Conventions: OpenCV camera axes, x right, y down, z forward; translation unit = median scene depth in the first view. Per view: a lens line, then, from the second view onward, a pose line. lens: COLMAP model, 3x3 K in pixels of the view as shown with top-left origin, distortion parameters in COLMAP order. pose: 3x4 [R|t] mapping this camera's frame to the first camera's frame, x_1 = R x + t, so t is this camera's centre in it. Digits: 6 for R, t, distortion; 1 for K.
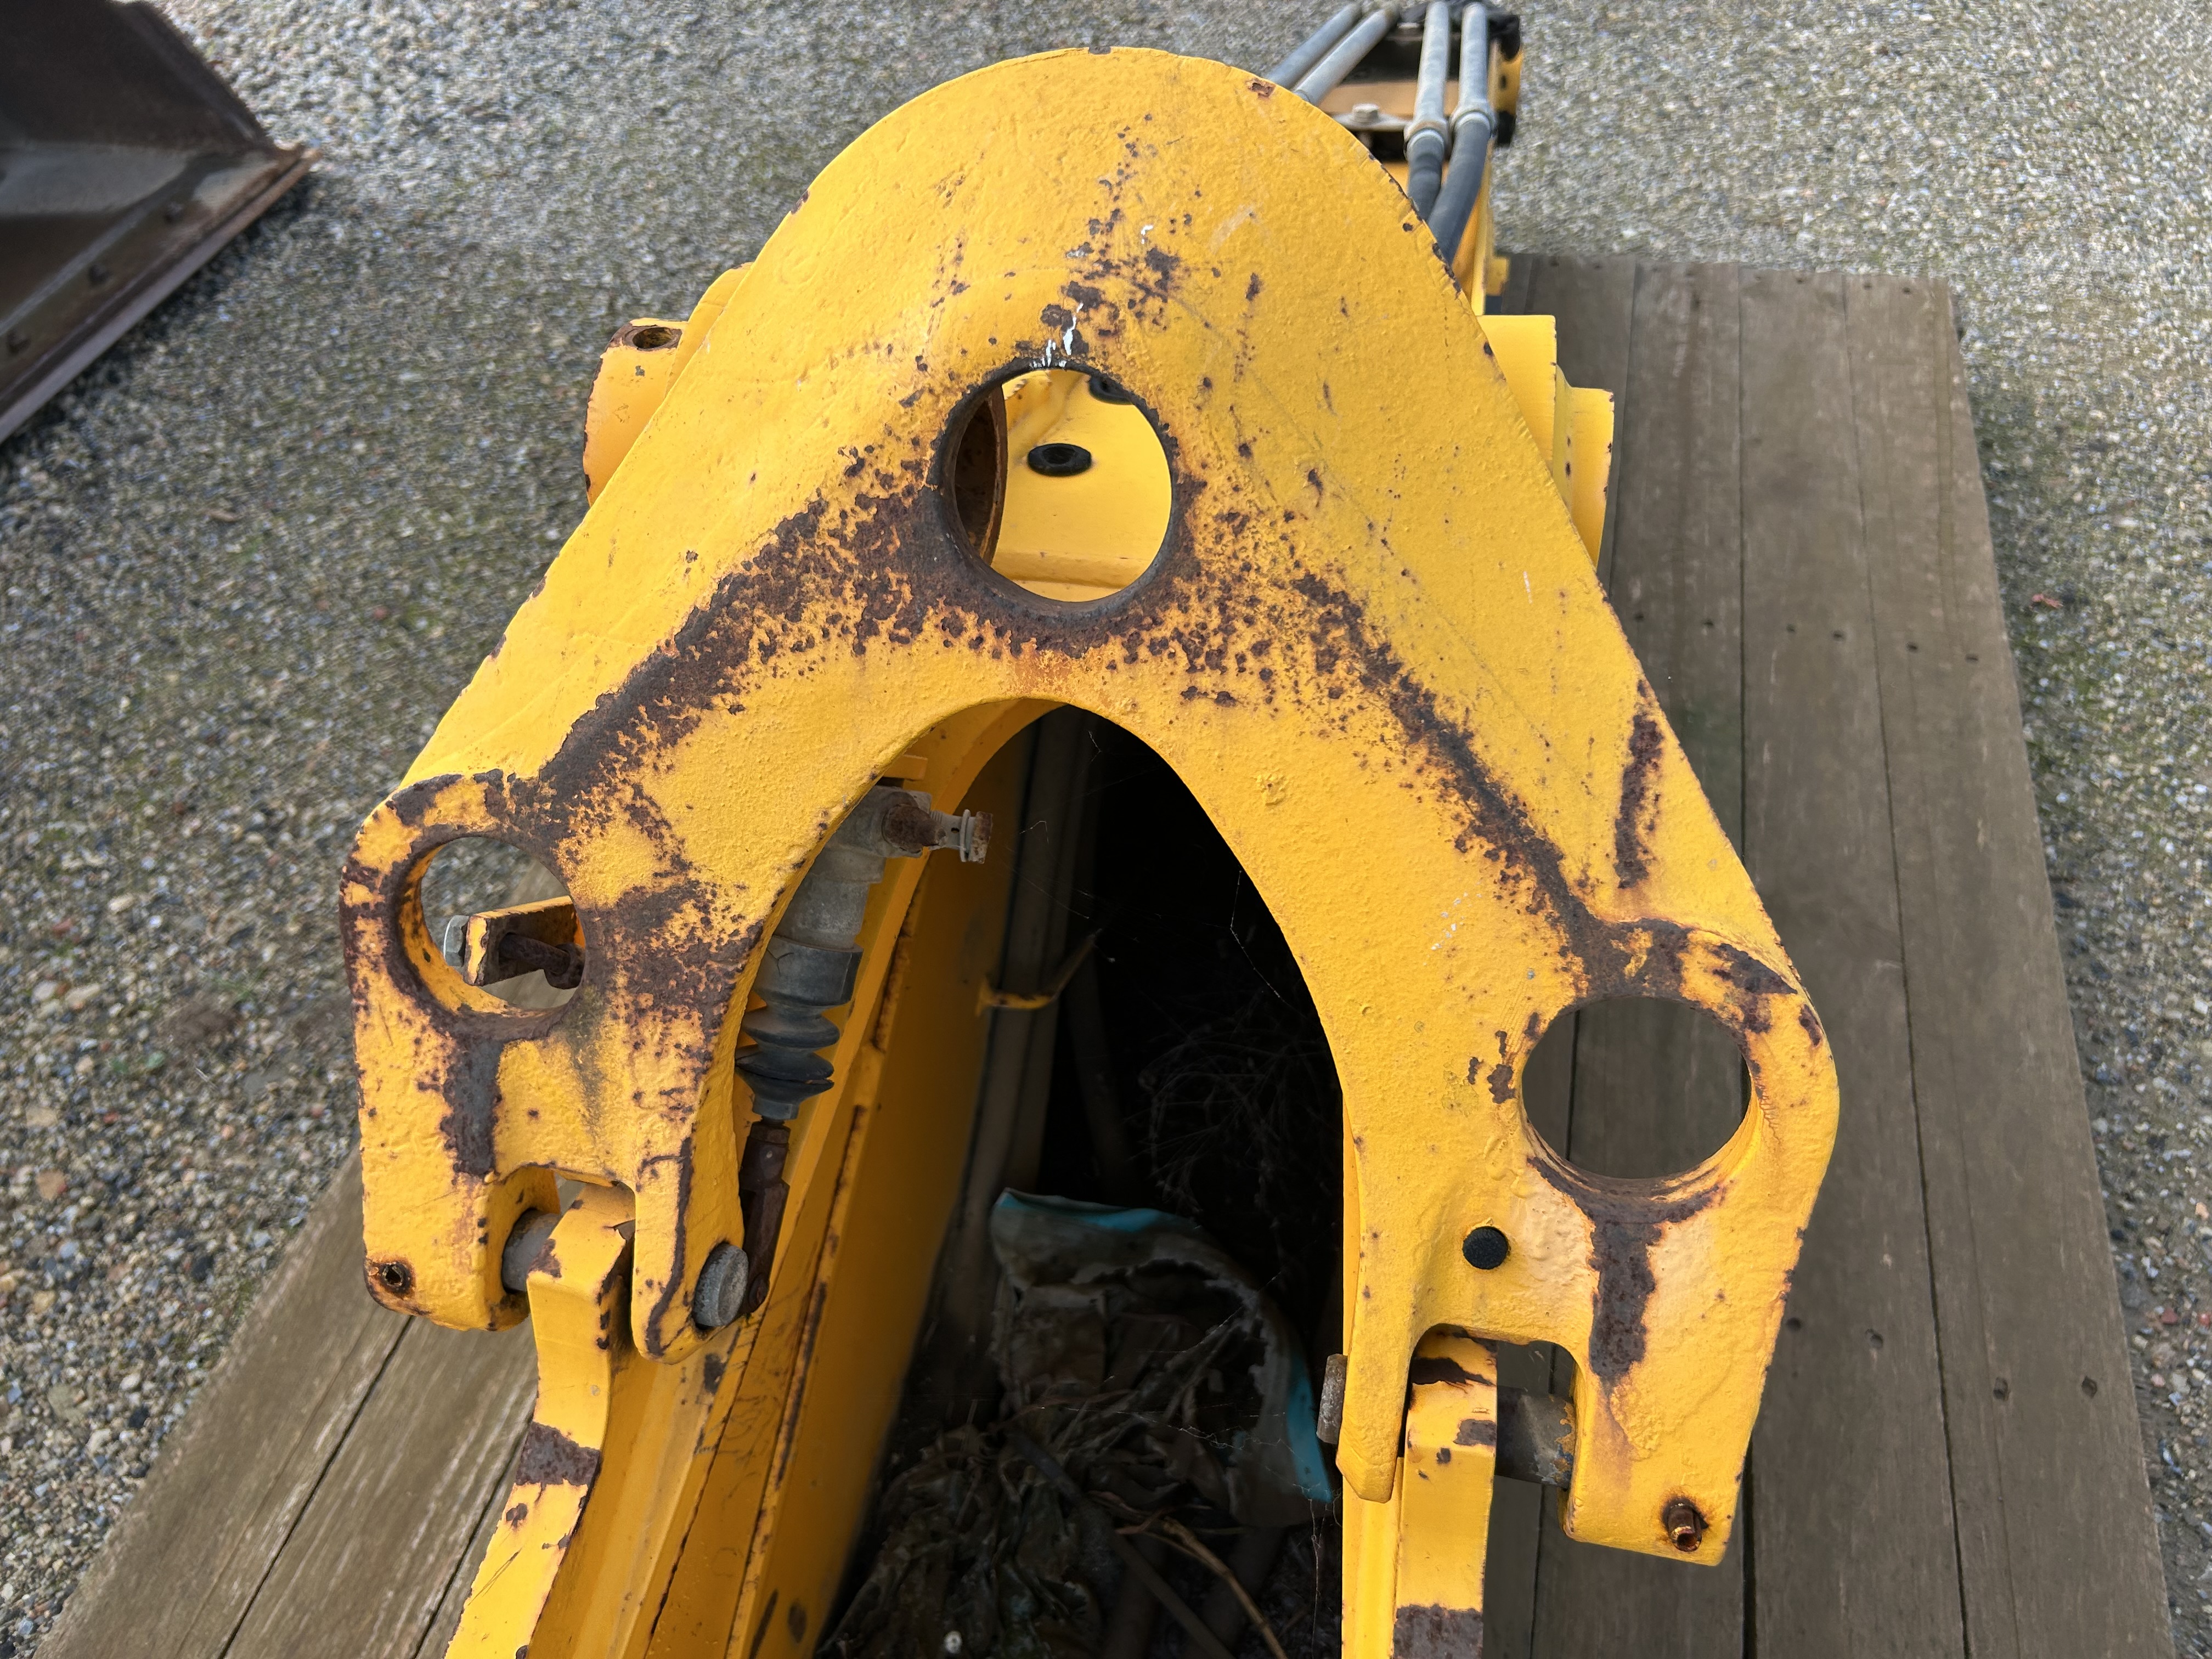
lens RADIAL K [[1700.6, 0, 1123.9], [0, 1700.6, 804.1], [0, 0, 1]] dist [0.038644, -0.051738]
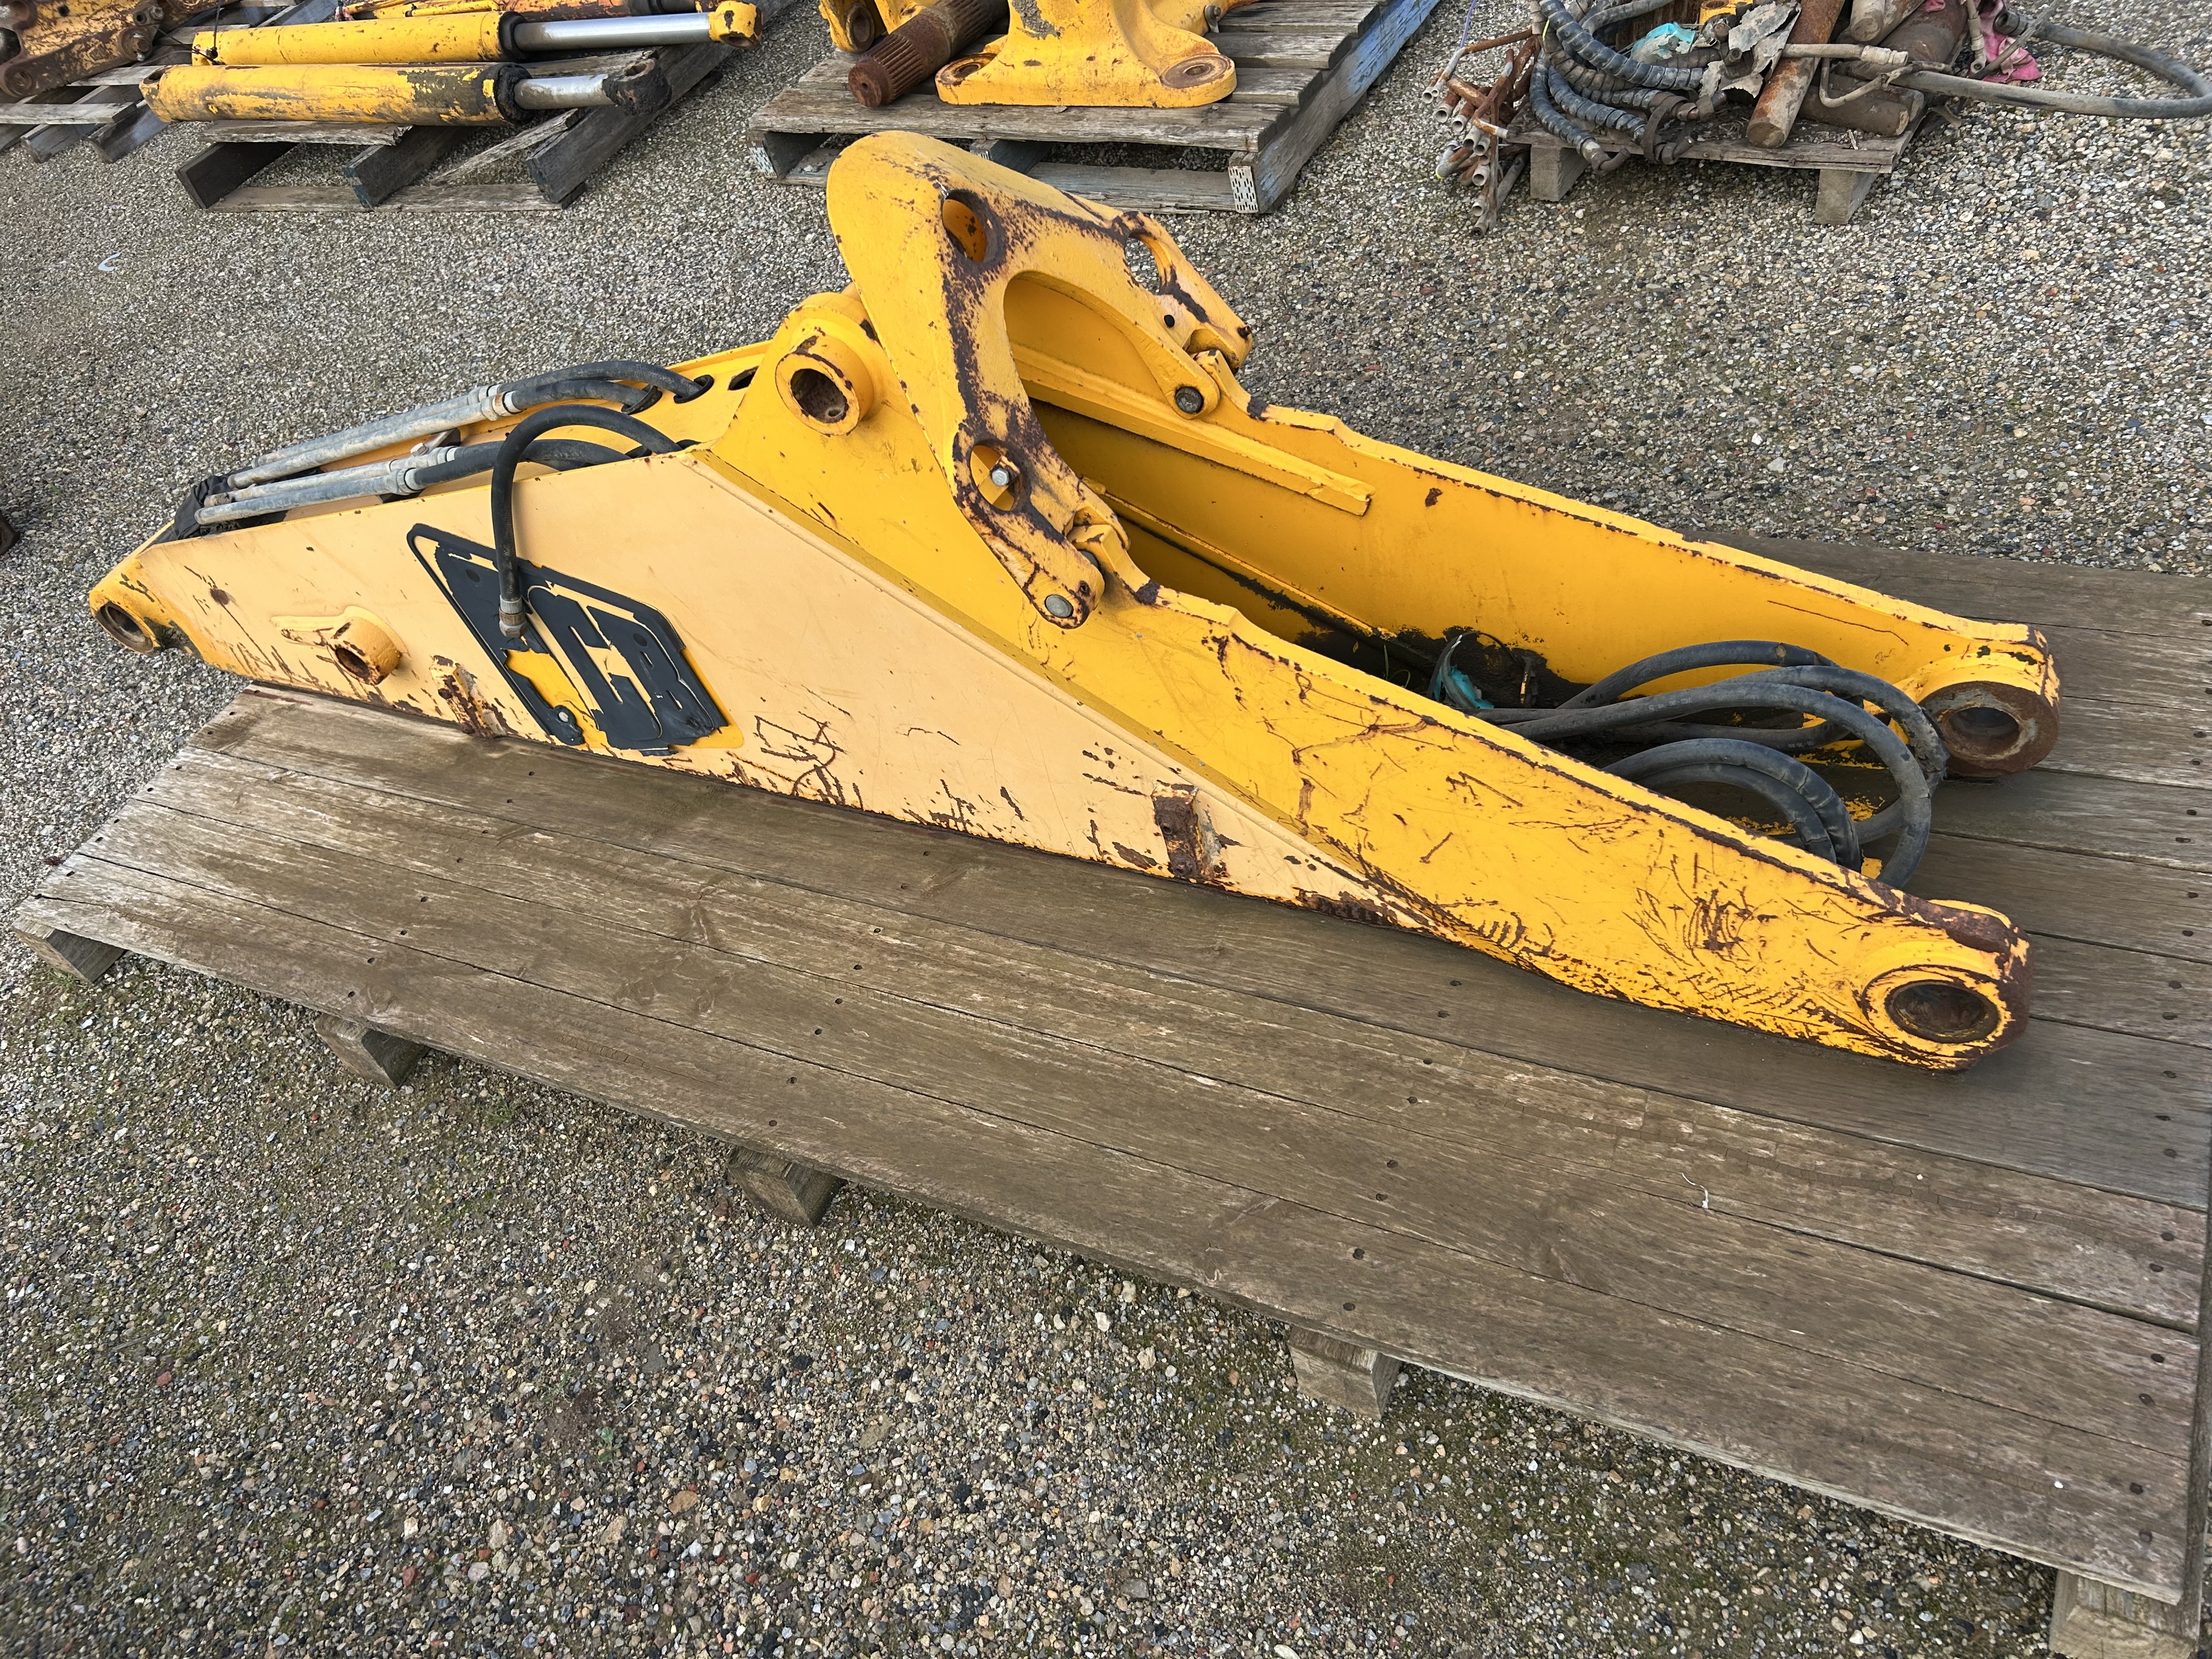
lens RADIAL K [[1700.6, 0, 1099.4], [0, 1700.6, 818.2], [0, 0, 1]] dist [0.038644, -0.051738]
pose [[0.204362, -0.694218, 0.690143, -1.349010], [0.835366, 0.491205, 0.246741, -0.099770], [-0.510294, 0.526097, 0.680310, -0.345759]]
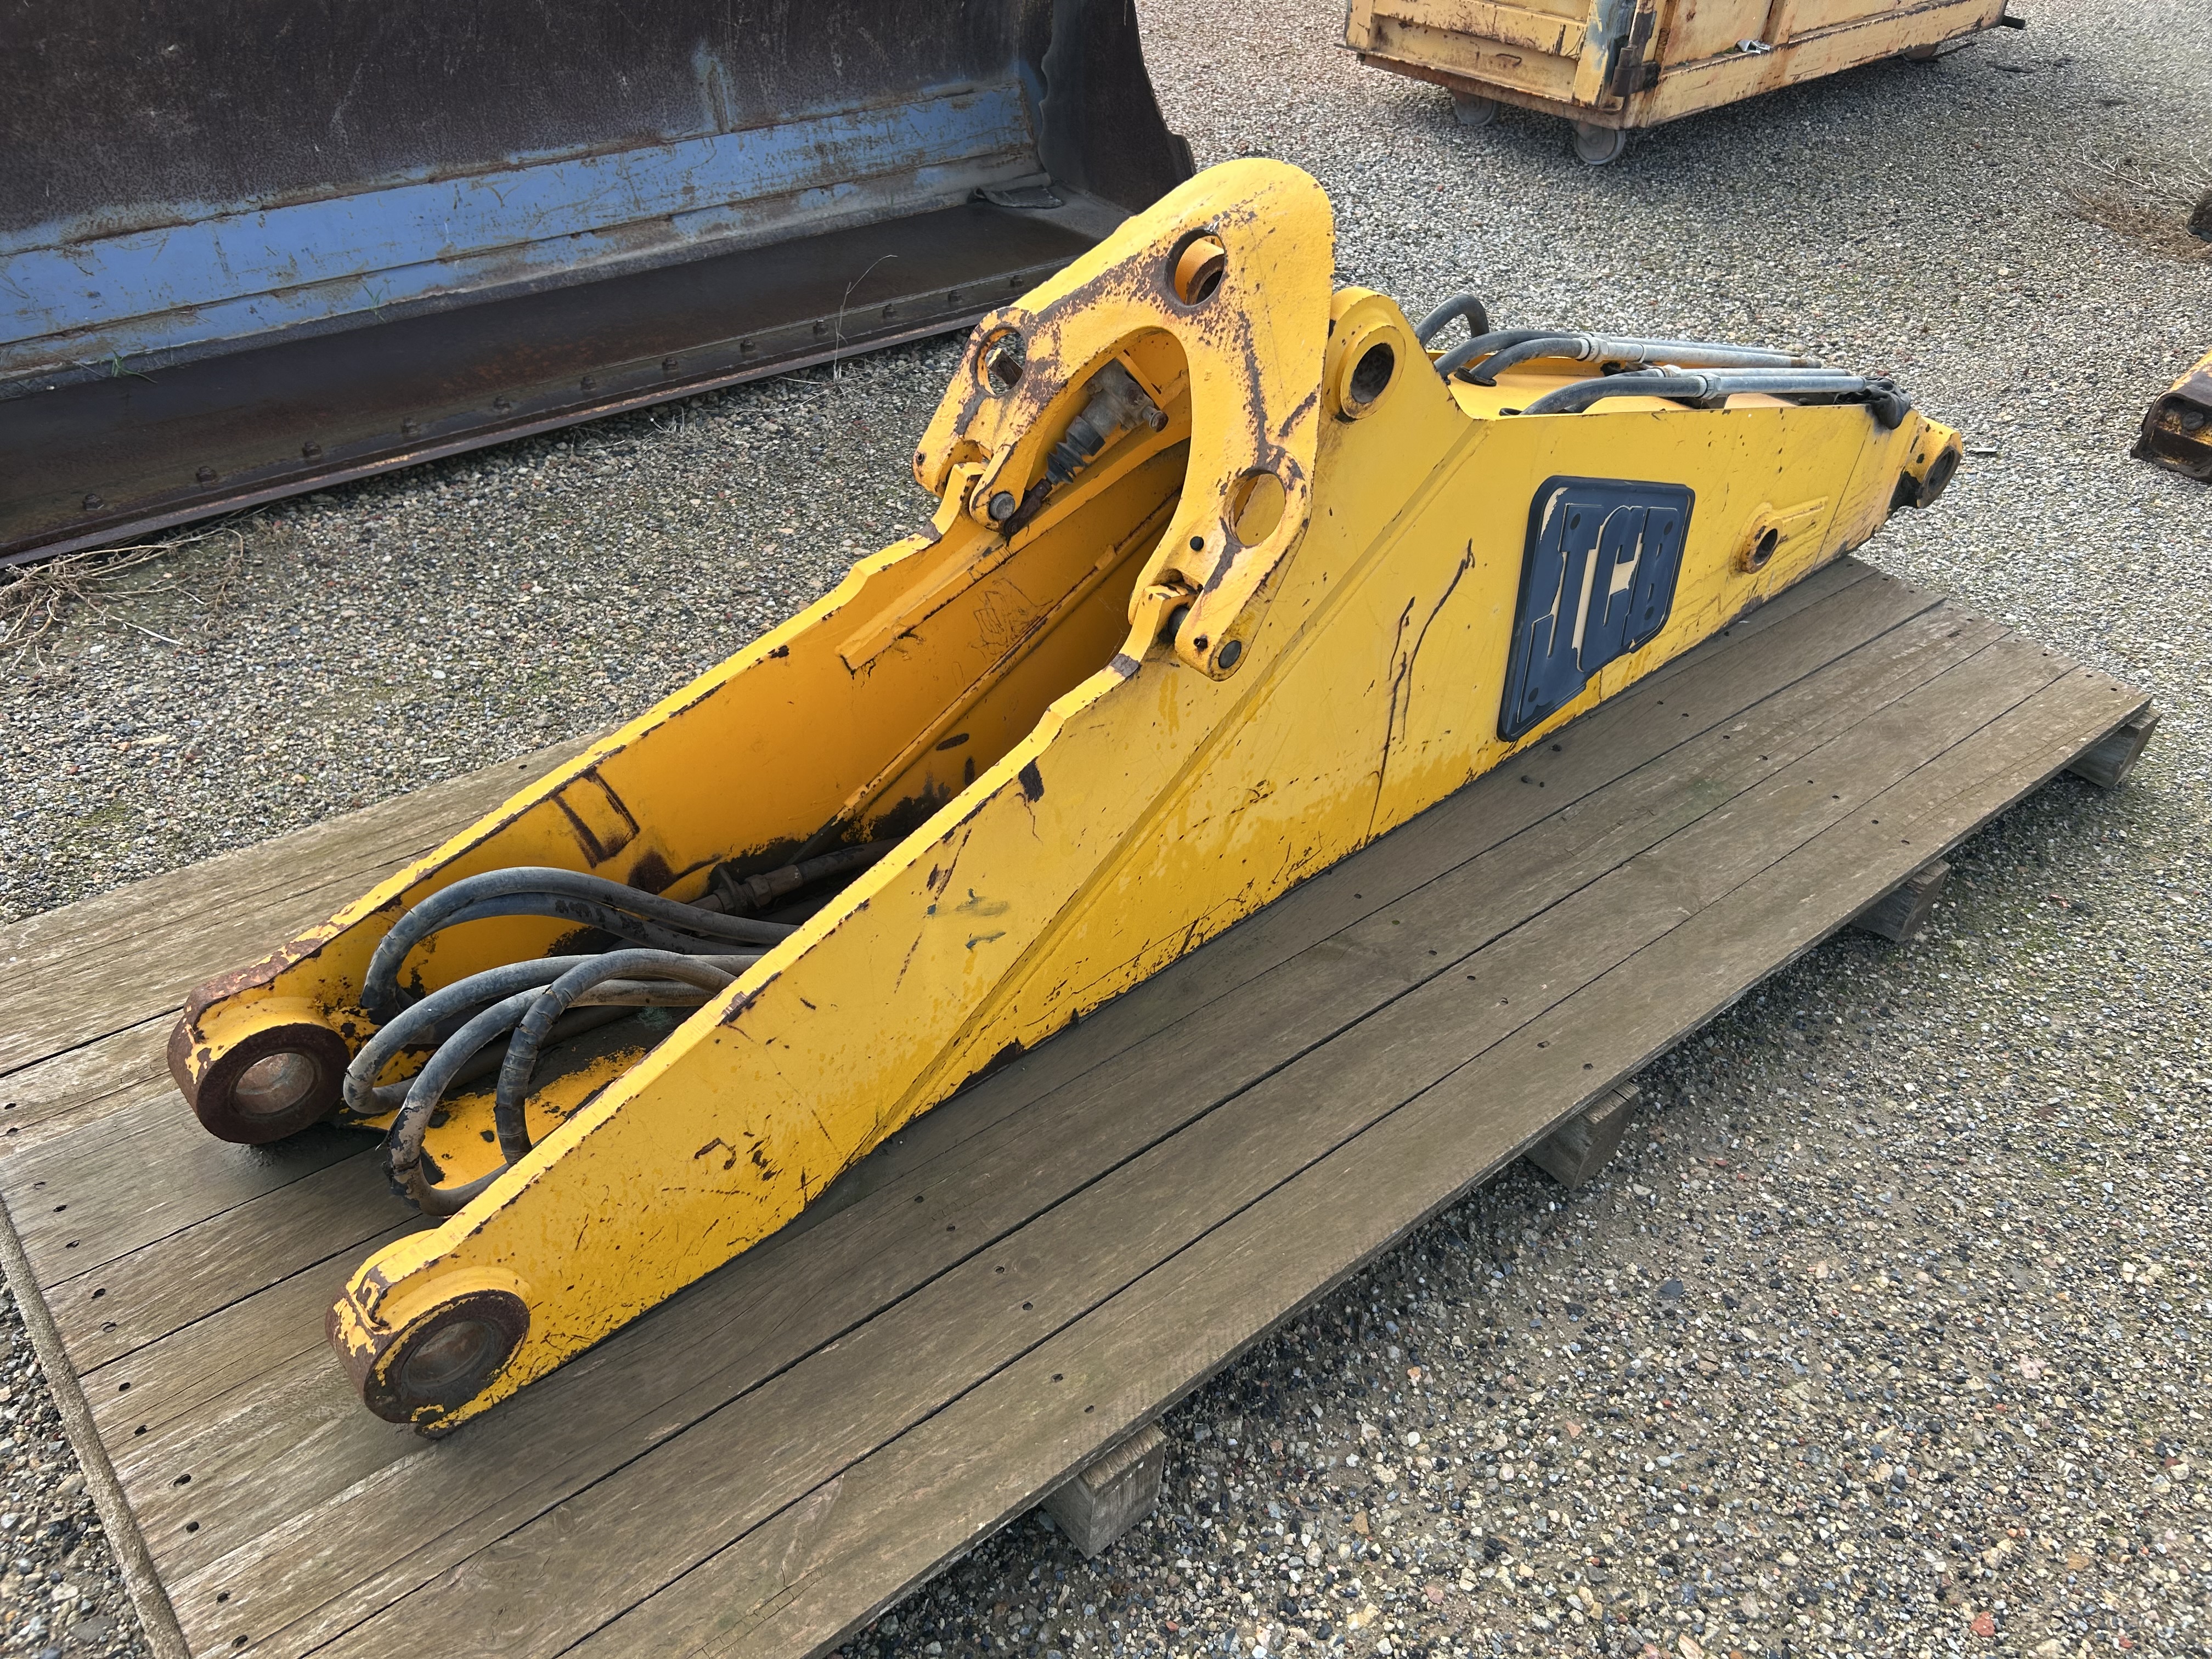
lens RADIAL K [[1700.6, 0, 1116.1], [0, 1700.6, 842.1], [0, 0, 1]] dist [0.038644, -0.051738]
pose [[0.794133, 0.458626, -0.398766, 0.724018], [-0.510958, 0.859099, -0.029501, 0.411659], [0.329049, 0.227181, 0.916578, -0.793789]]
